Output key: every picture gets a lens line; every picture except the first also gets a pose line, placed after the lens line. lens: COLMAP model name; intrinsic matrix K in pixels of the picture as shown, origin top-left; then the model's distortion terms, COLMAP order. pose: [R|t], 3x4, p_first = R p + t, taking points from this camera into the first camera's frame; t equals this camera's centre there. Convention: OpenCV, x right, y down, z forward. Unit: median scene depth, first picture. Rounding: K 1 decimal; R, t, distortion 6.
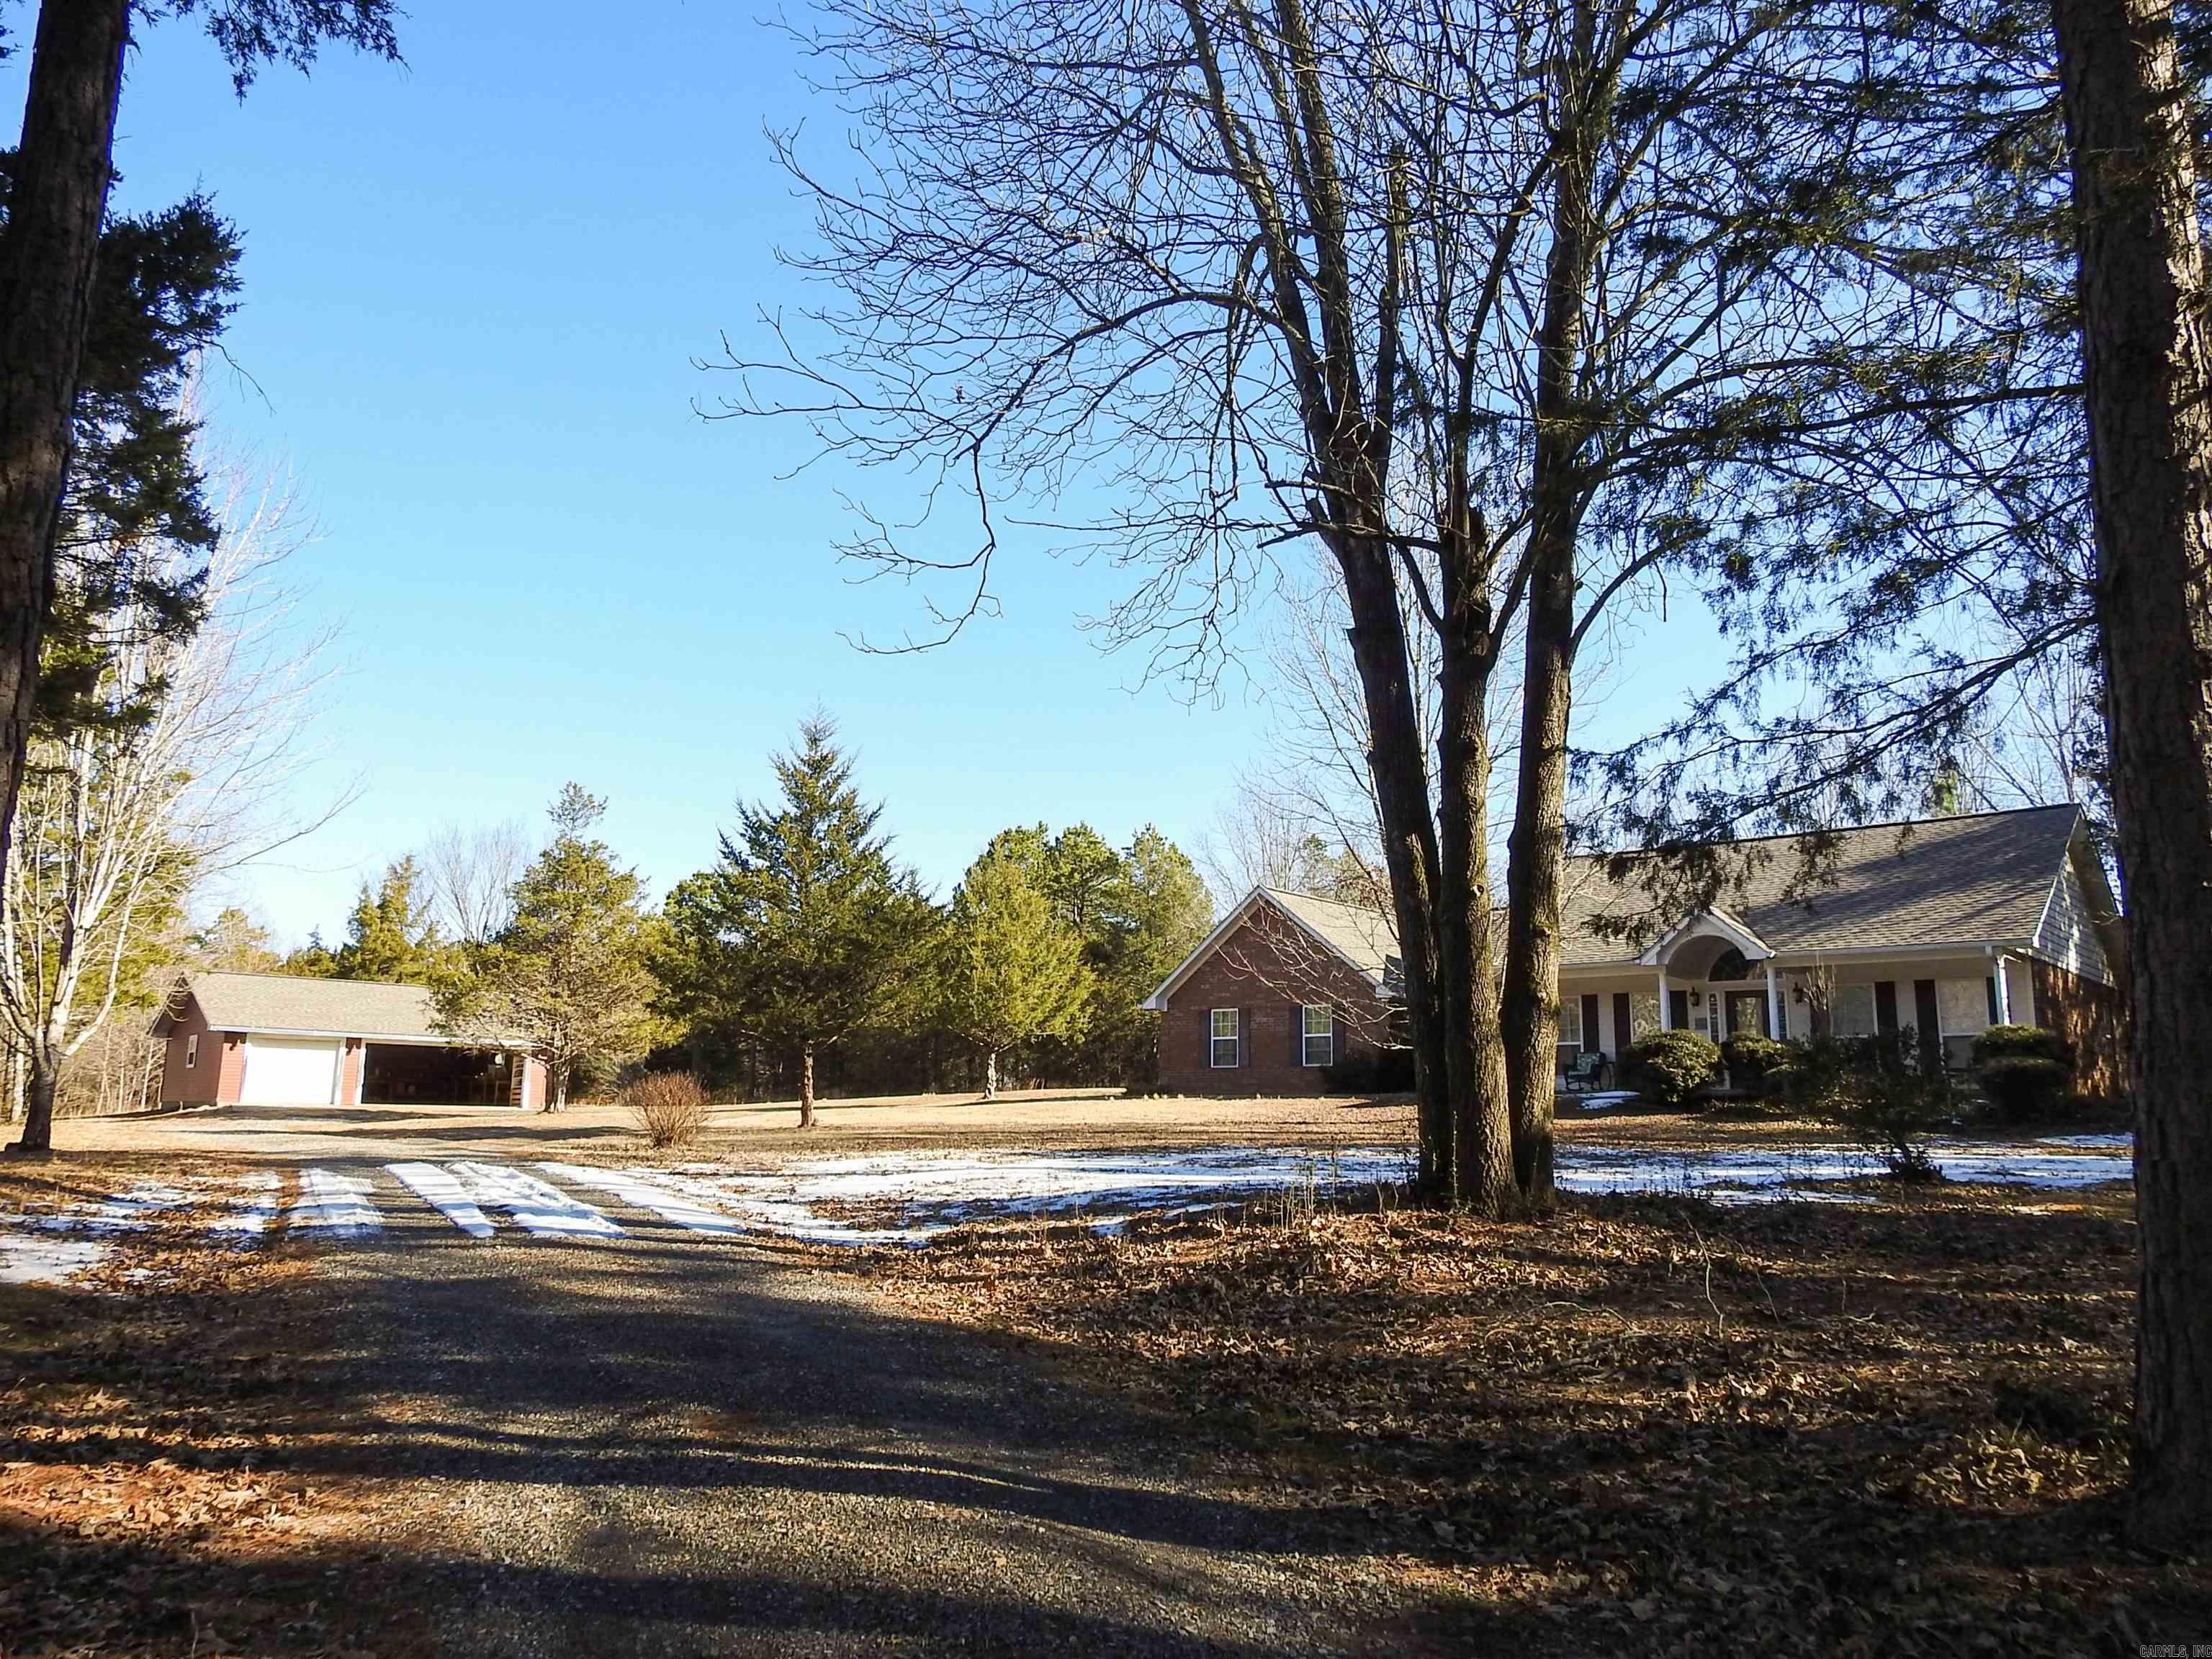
lens RADIAL K [[1589.2, 0, 1108.2], [0, 1589.2, 829.3], [0, 0, 1]] dist [-0.007468, 0.004637]
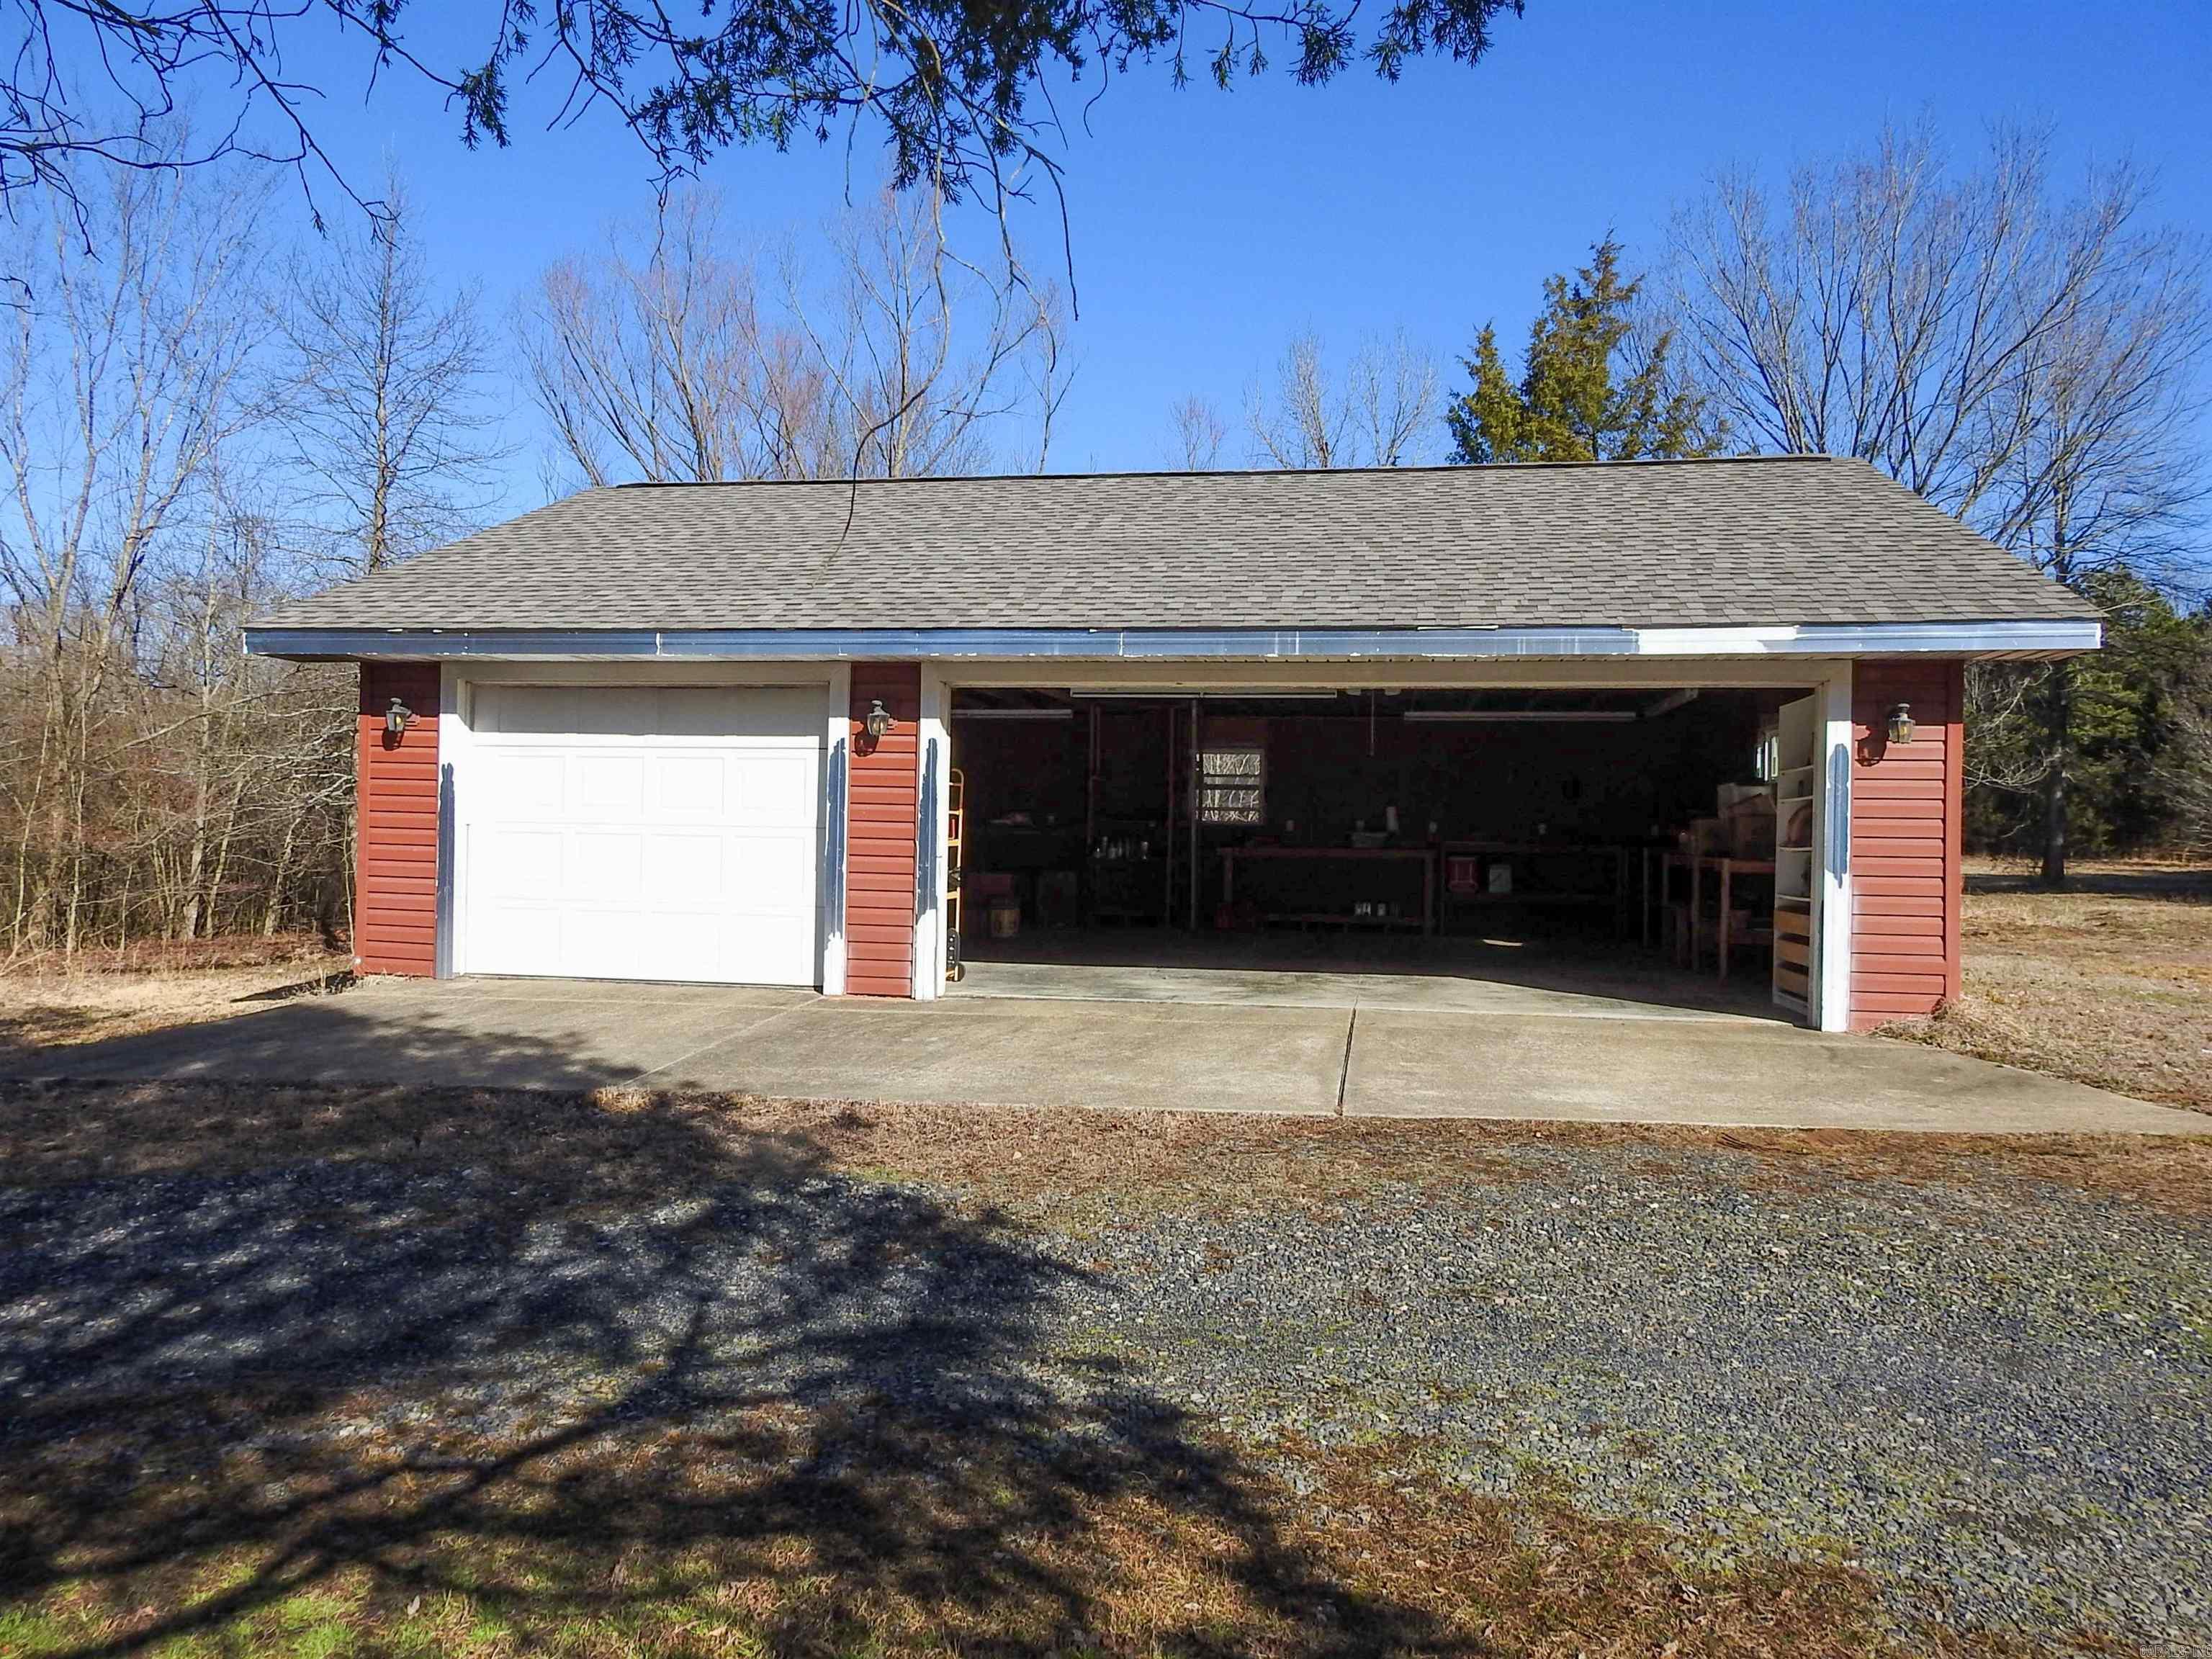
lens RADIAL K [[1589.2, 0, 1106.3], [0, 1589.2, 826.4], [0, 0, 1]] dist [-0.007468, 0.004637]
pose [[0.637223, -0.009507, -0.770620, -0.142542], [0.145371, 0.983457, 0.108075, 0.061994], [0.756844, -0.180894, 0.628064, 0.413291]]
